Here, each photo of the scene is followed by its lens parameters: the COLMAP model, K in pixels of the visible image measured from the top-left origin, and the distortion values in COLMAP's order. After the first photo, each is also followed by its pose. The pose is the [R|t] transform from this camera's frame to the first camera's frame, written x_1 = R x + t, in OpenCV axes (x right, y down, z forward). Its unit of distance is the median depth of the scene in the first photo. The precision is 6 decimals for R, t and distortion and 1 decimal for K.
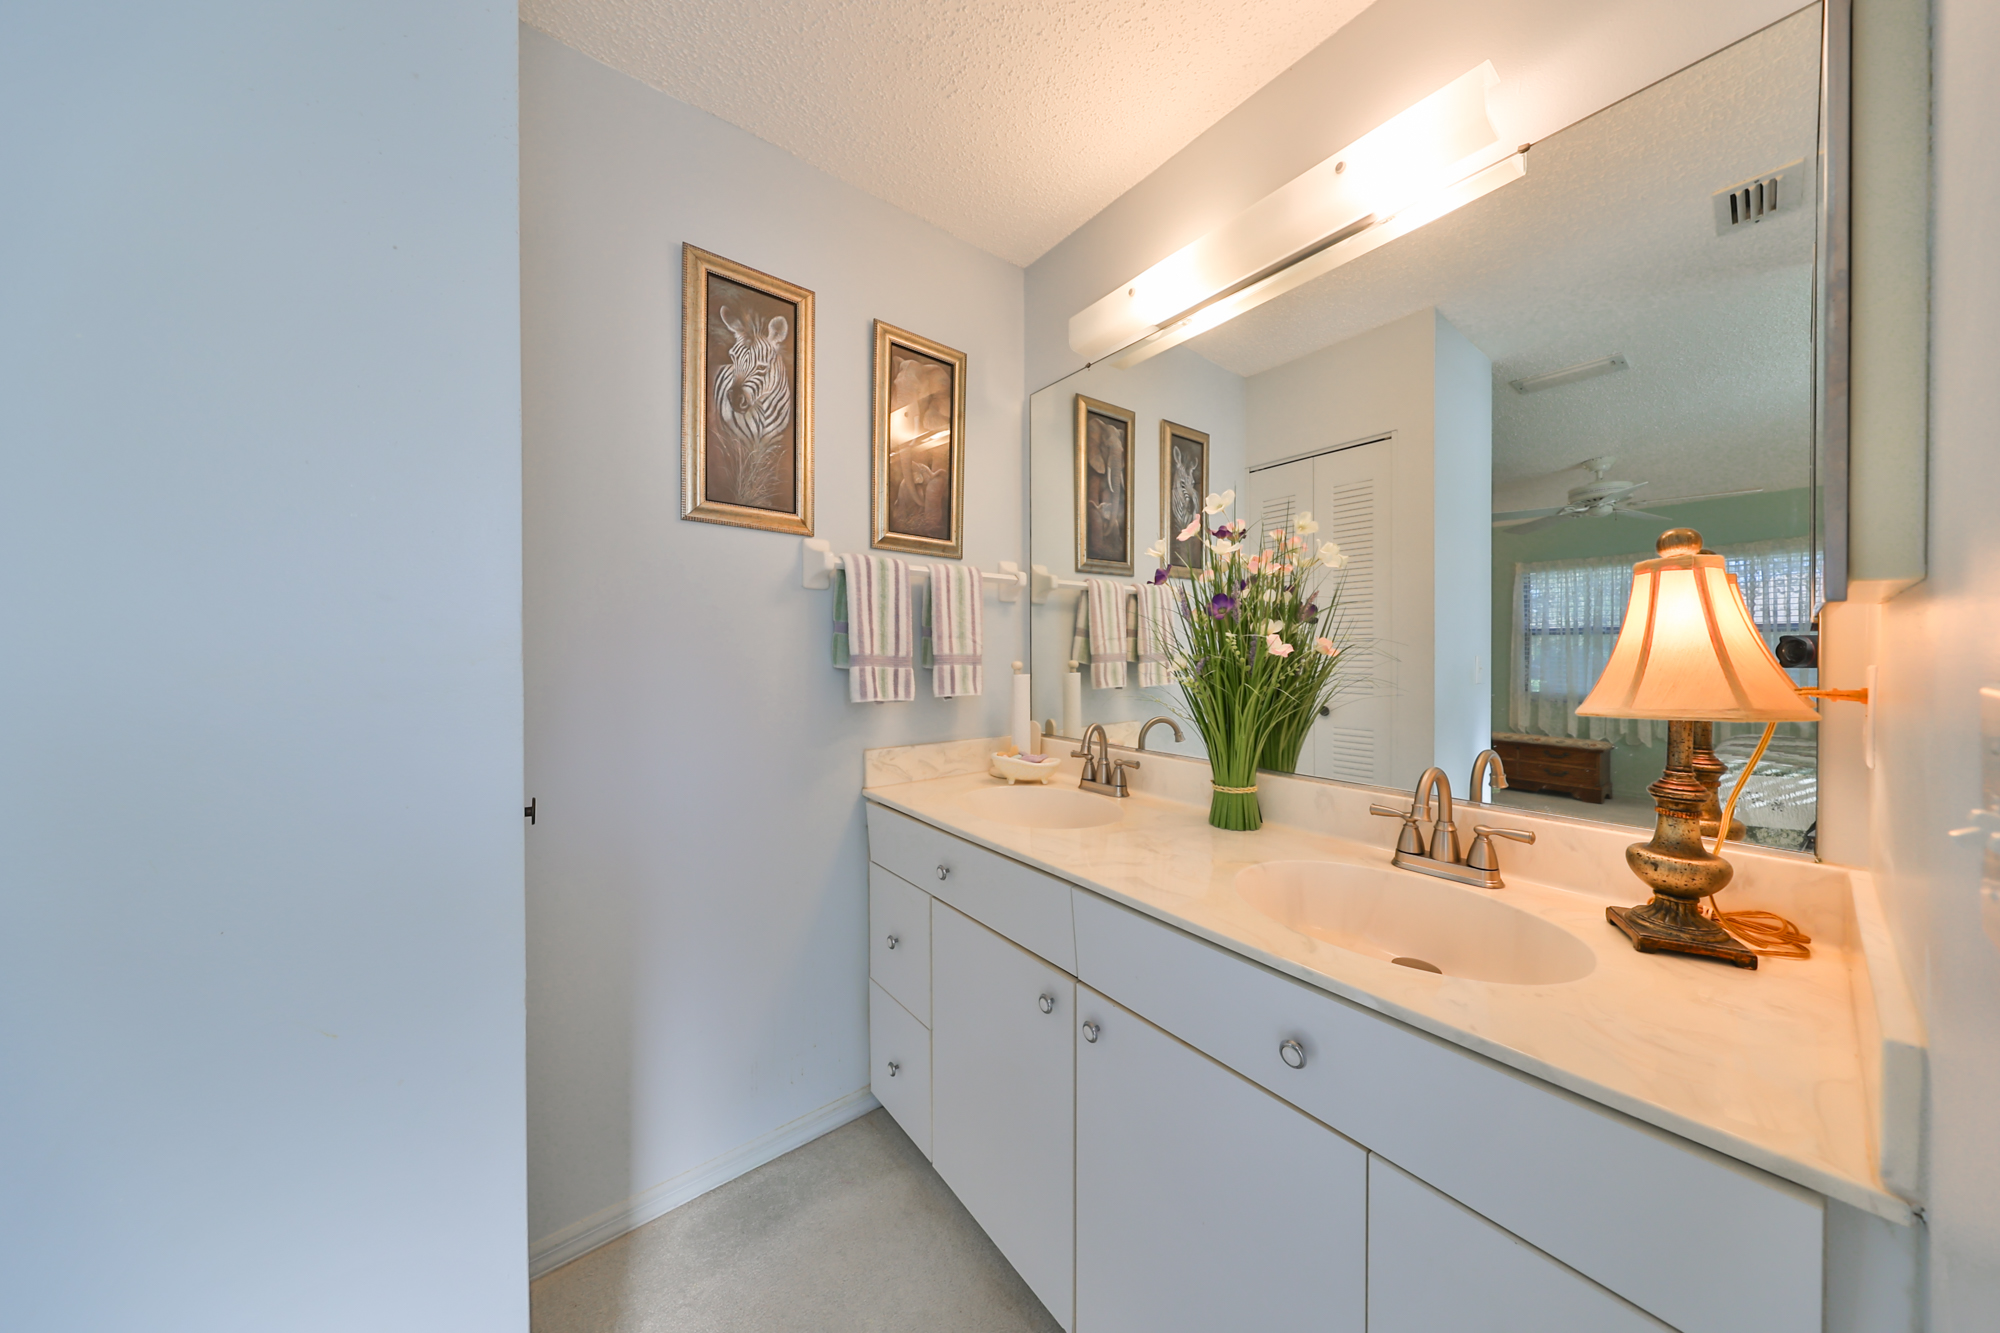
lens RADIAL K [[589.1, 0, 999.6], [0, 589.1, 672.9], [0, 0, 1]] dist [-0.000422, -0.000110]
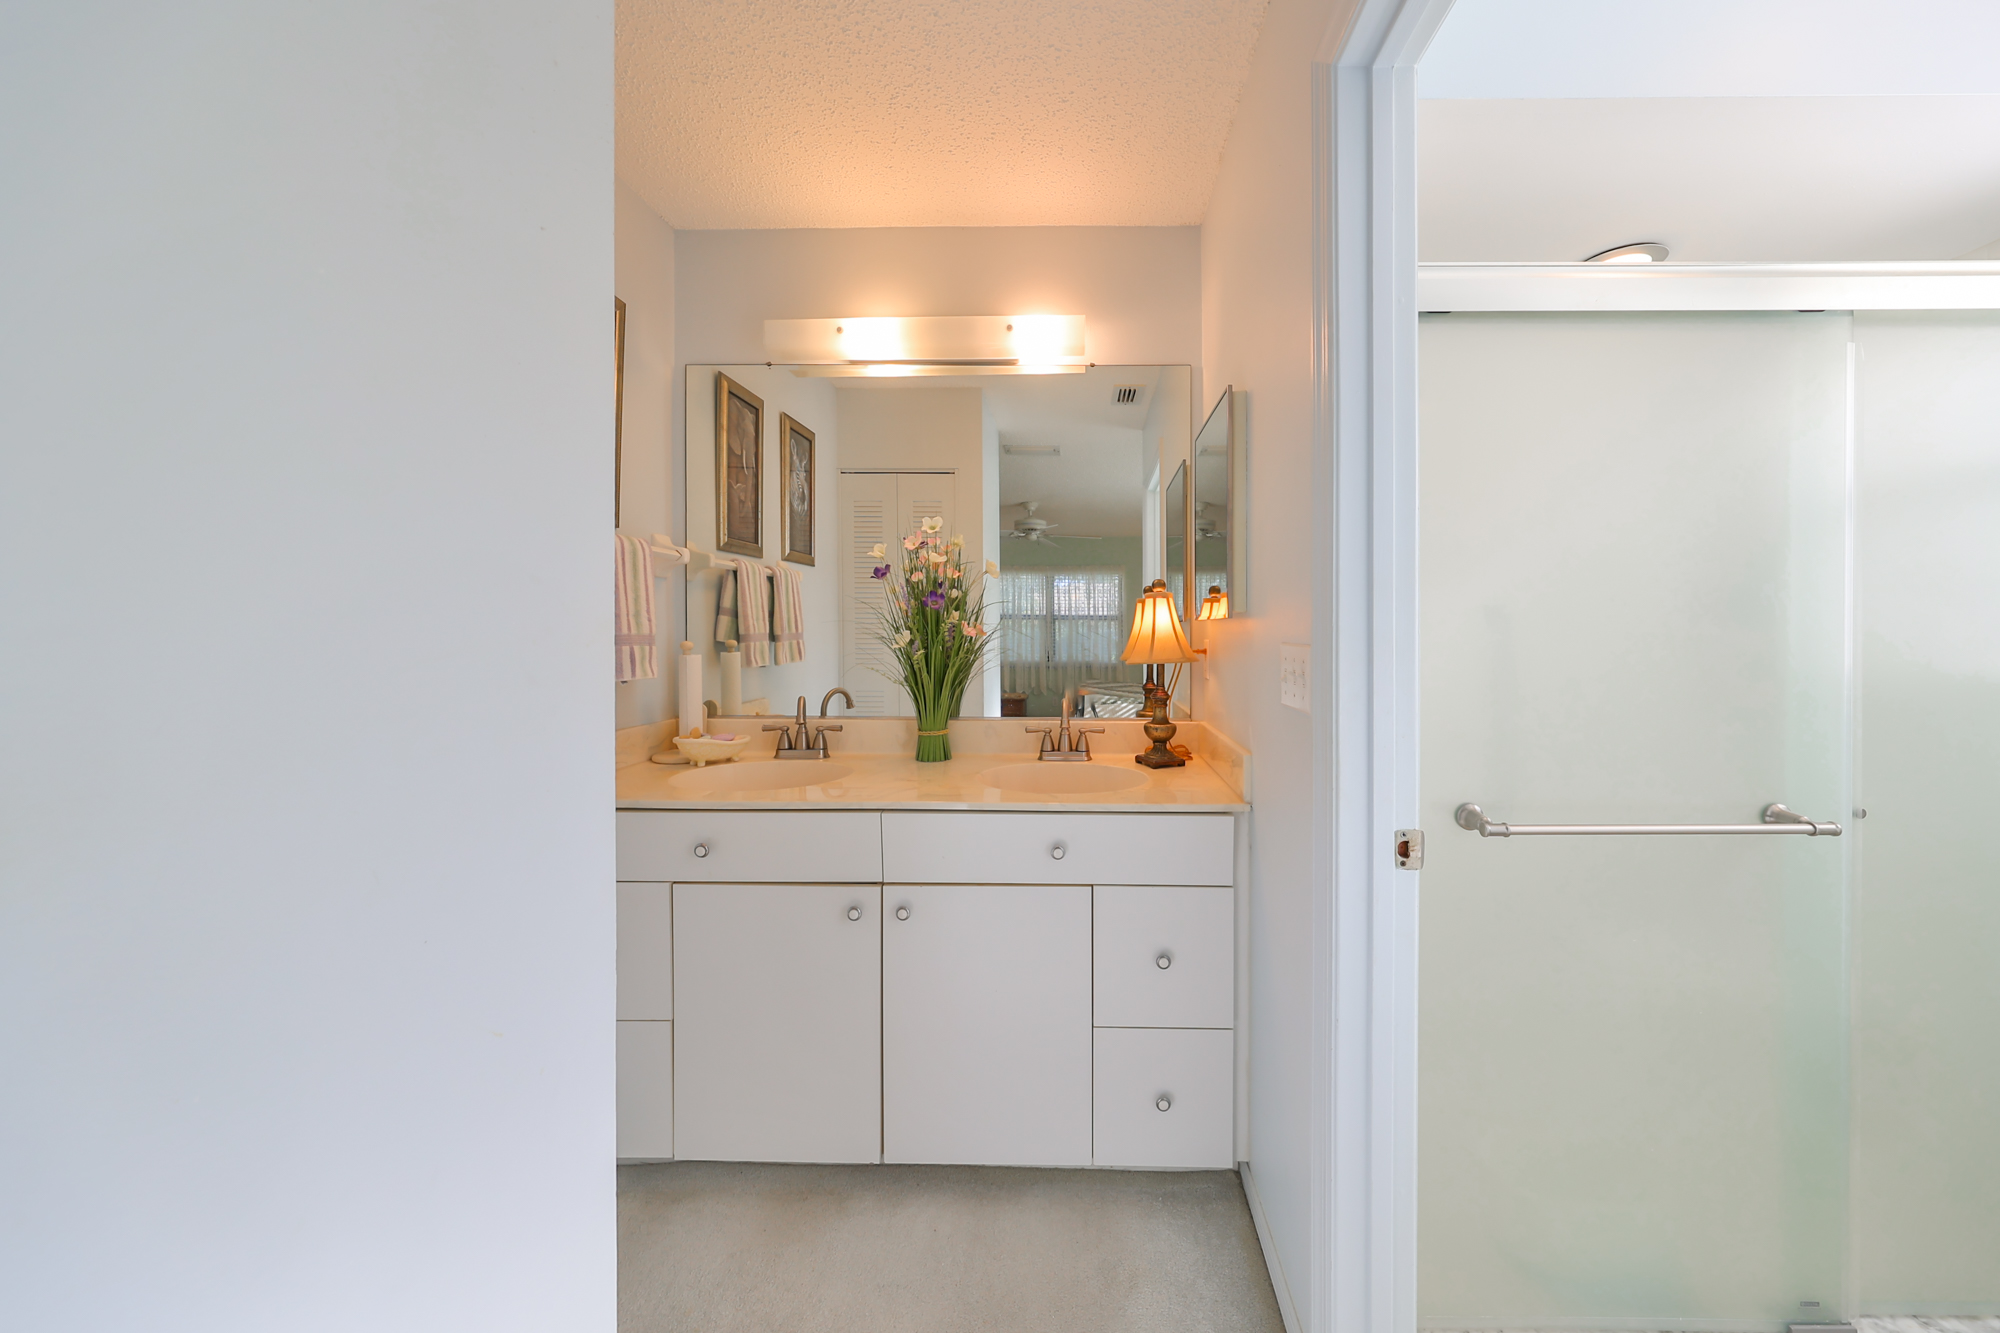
lens RADIAL K [[612.7, 0, 1003.7], [0, 612.7, 666.0], [0, 0, 1]] dist [-0.000015, -0.000069]
pose [[0.694693, -0.037295, 0.718339, -0.342200], [0.020610, 0.999277, 0.031949, -0.000642], [-0.719011, -0.007390, 0.694959, -0.073096]]
